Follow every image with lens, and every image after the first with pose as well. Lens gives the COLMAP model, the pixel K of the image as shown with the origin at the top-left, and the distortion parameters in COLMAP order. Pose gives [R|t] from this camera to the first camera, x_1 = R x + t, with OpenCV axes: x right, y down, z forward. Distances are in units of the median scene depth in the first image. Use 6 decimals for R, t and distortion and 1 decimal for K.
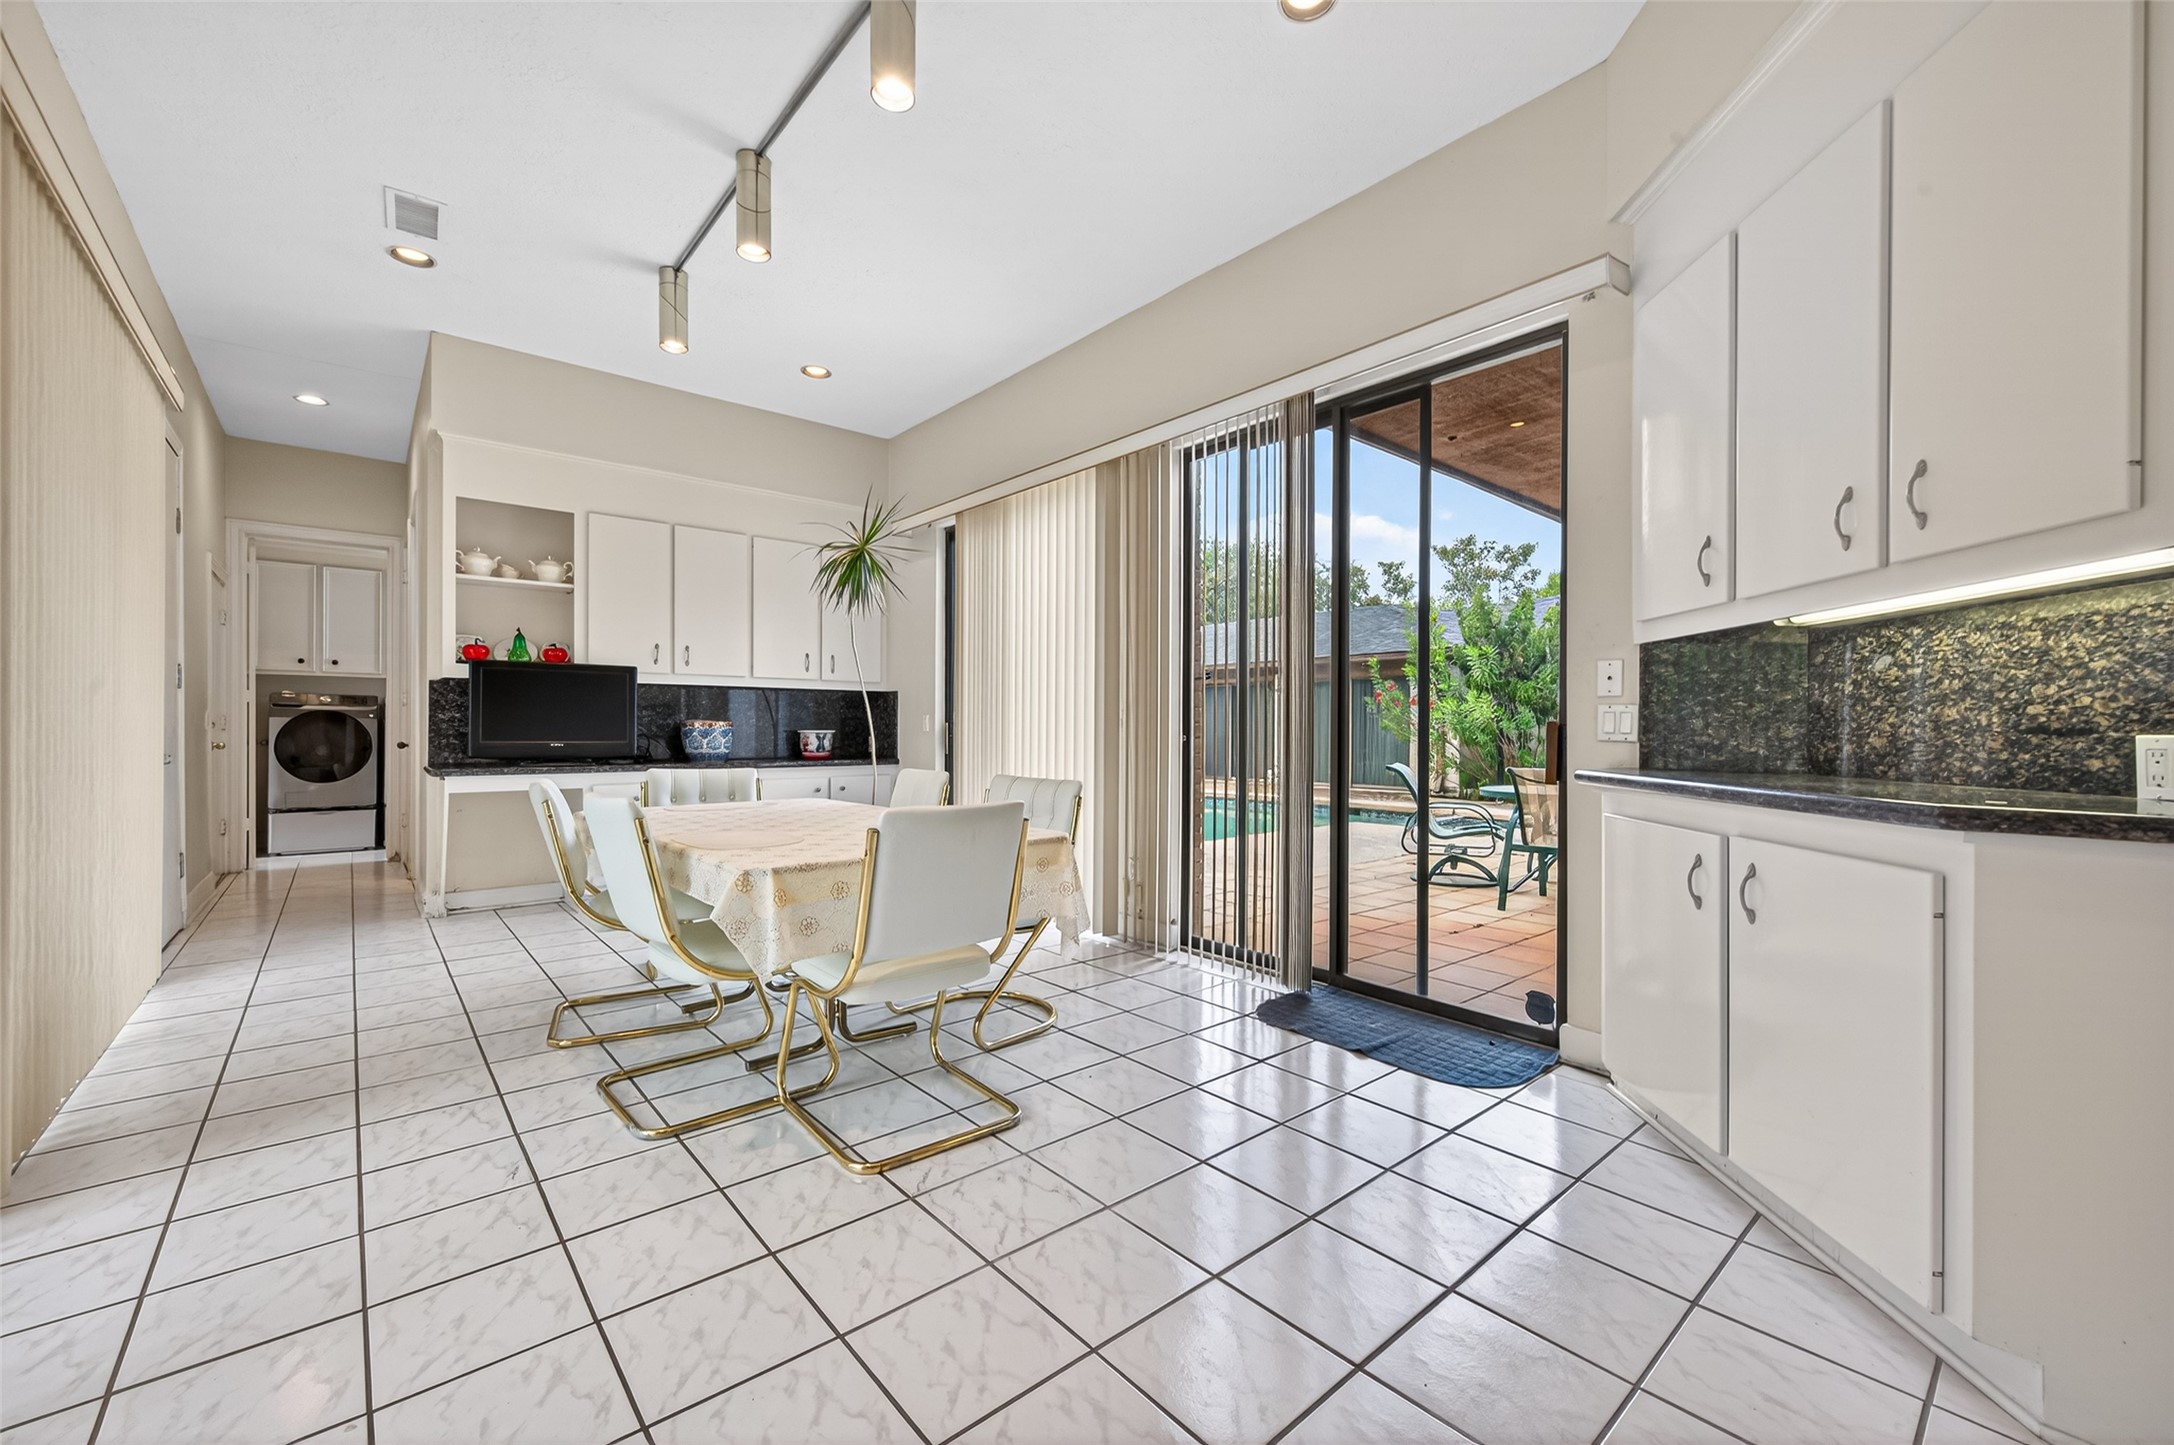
lens RADIAL K [[851.1, 0, 1085.5], [0, 851.1, 726.1], [0, 0, 1]] dist [0.000564, -0.000067]
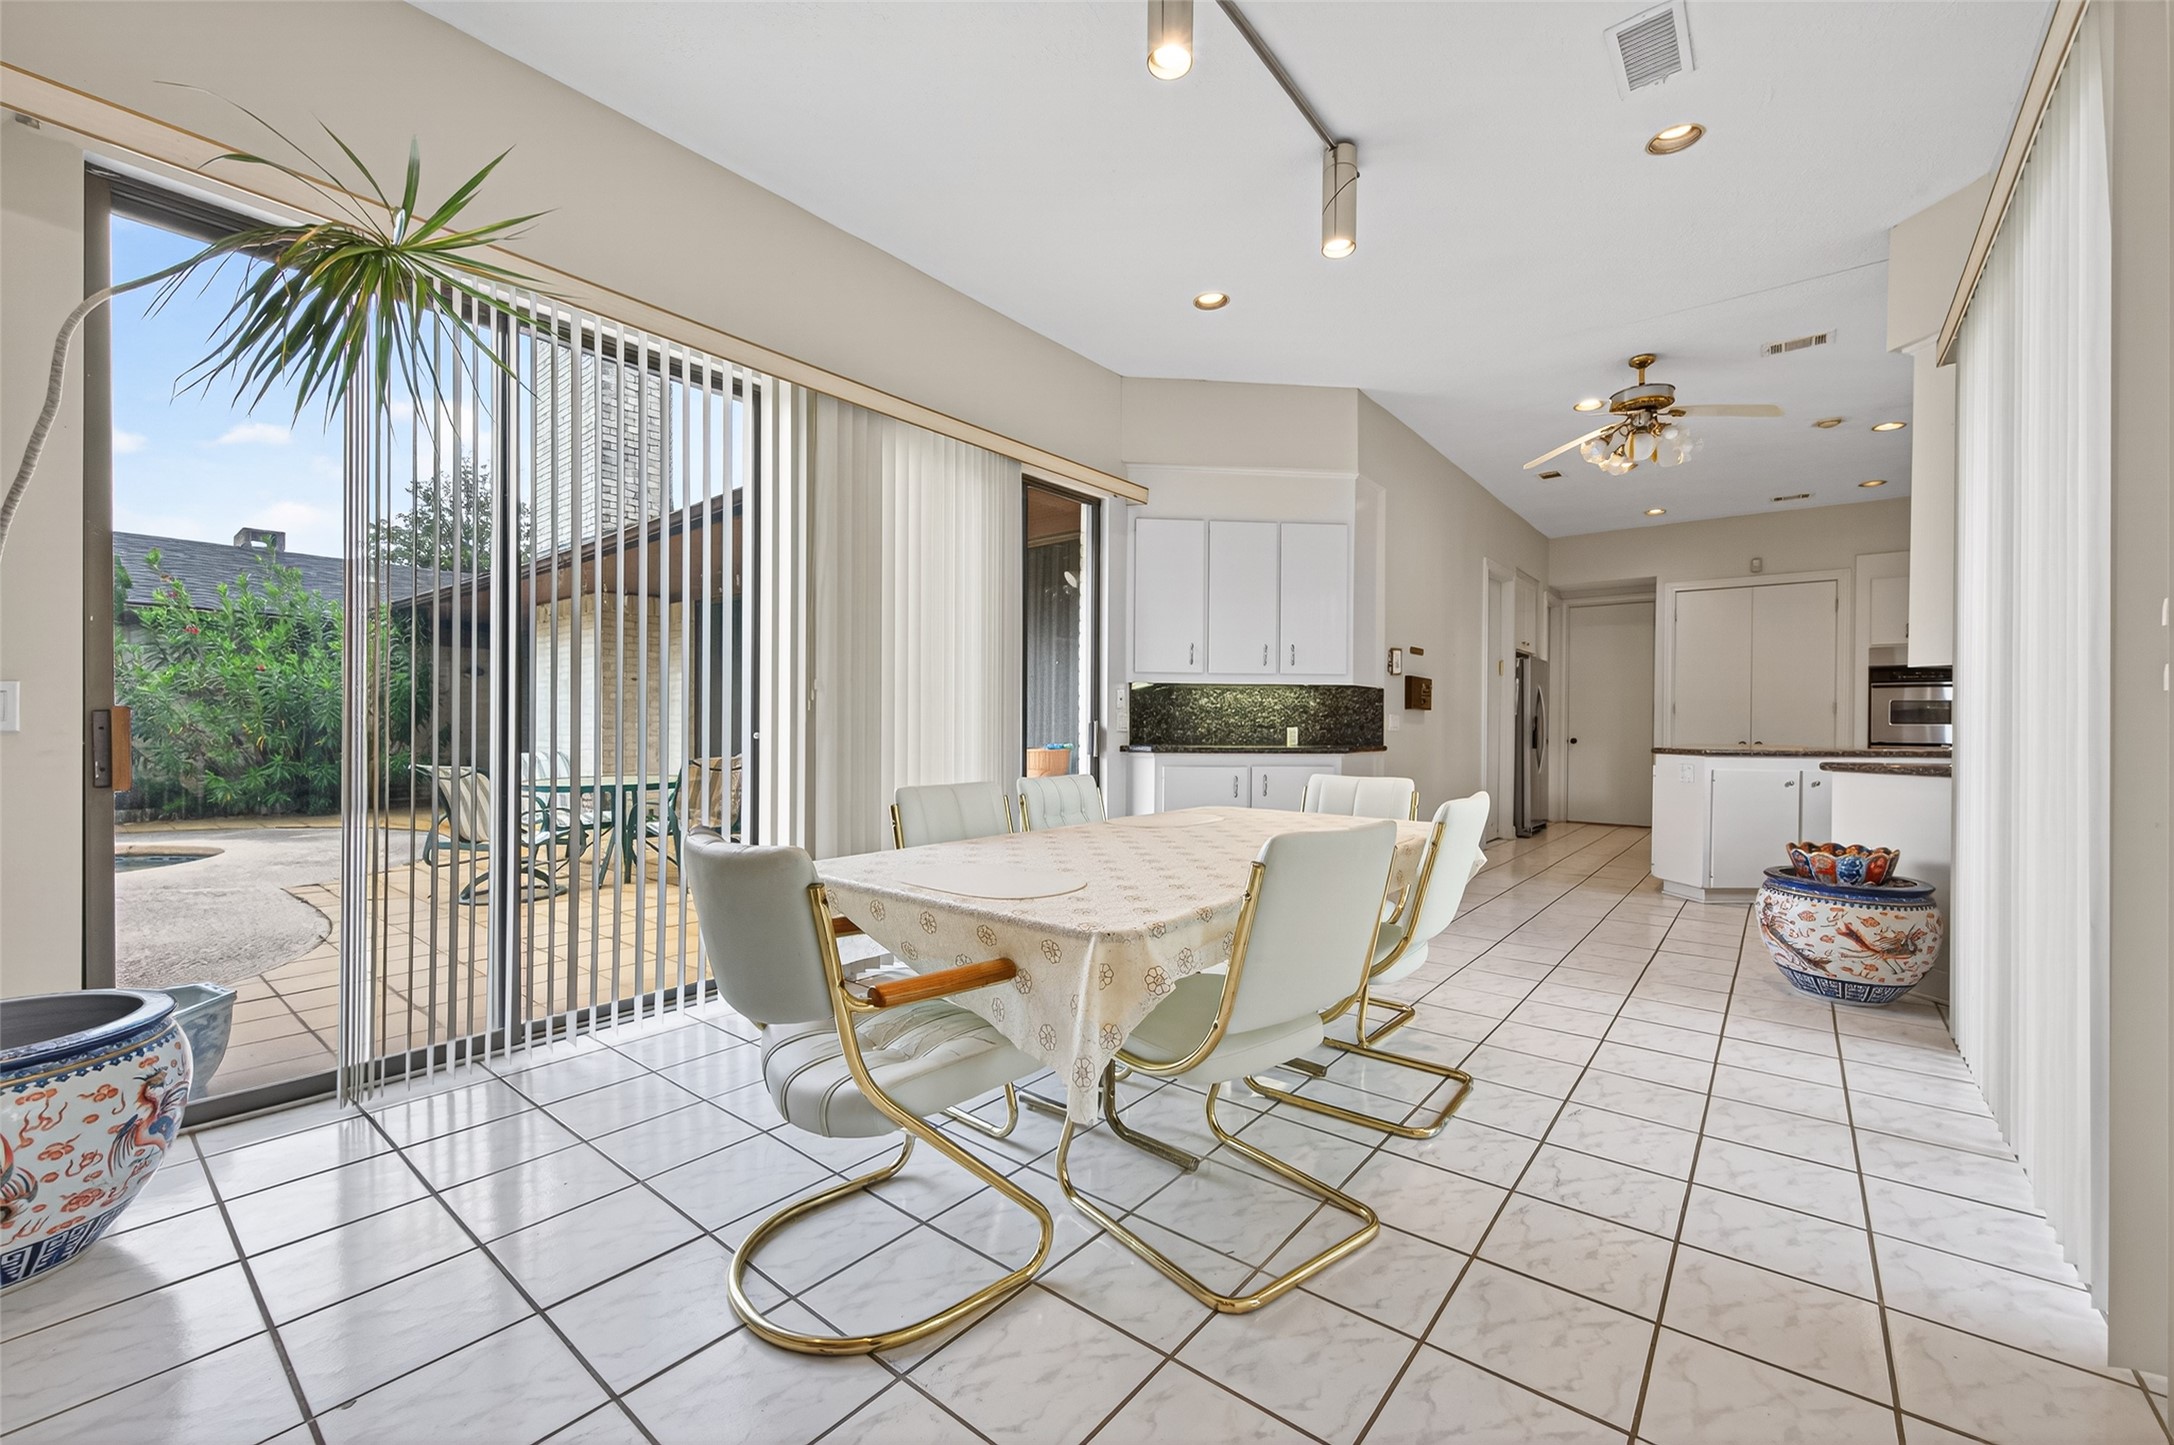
lens RADIAL K [[851.1, 0, 1090.2], [0, 851.1, 729.2], [0, 0, 1]] dist [0.000564, -0.000067]
pose [[-0.171305, -0.003180, 0.985213, -1.323313], [-0.004211, 0.999988, 0.002496, 0.008067], [-0.985209, -0.003721, -0.171316, 1.447223]]
